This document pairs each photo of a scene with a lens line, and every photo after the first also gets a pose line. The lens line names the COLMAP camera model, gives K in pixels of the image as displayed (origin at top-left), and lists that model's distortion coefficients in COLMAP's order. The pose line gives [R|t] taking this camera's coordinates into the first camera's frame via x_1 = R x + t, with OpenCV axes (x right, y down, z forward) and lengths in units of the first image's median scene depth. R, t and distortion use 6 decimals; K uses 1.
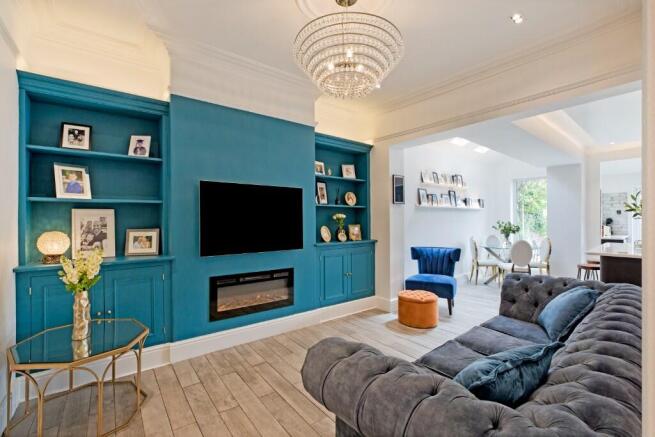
lens RADIAL K [[306.4, 0, 324.9], [0, 306.4, 211.8], [0, 0, 1]] dist [-0.027753, 0.000121]
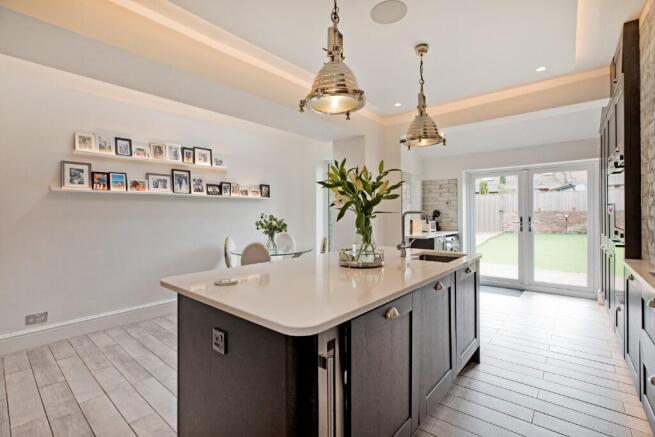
lens RADIAL K [[306.4, 0, 328.6], [0, 306.4, 214.6], [0, 0, 1]] dist [-0.027753, 0.000121]
pose [[0.982234, -0.008369, 0.187476, 1.049267], [0.004074, 0.999721, 0.023280, 0.023892], [-0.187618, -0.022102, 0.981993, 0.484360]]
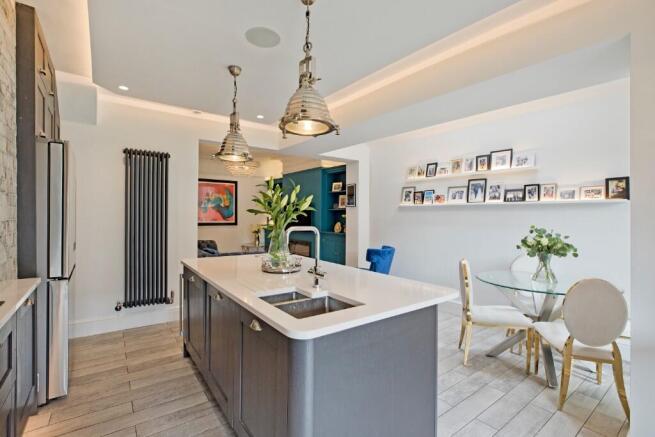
lens RADIAL K [[306.4, 0, 328.5], [0, 306.4, 219.3], [0, 0, 1]] dist [-0.027753, 0.000121]
pose [[-0.039299, 0.009986, -0.999178, 1.892209], [0.007092, 0.999928, 0.009715, 0.017177], [0.999202, -0.006704, -0.039367, 1.200824]]
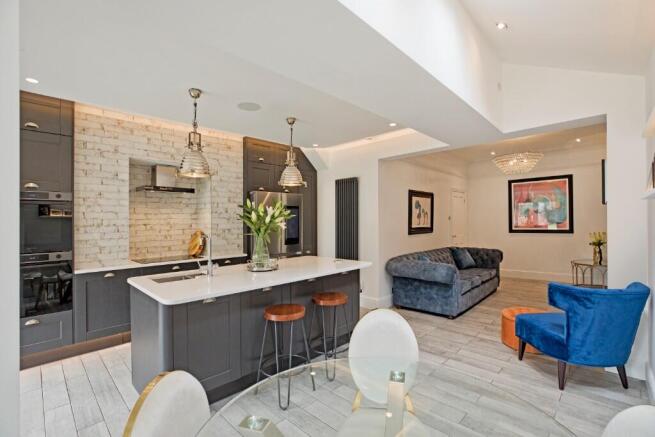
lens RADIAL K [[304.9, 0, 329.7], [0, 304.9, 219.5], [0, 0, 1]] dist [-0.001658, -0.000068]
pose [[-0.988439, 0.013032, -0.151061, 1.206891], [0.016656, 0.999602, -0.022749, 0.017274], [0.150704, -0.025002, -0.988263, 1.937231]]
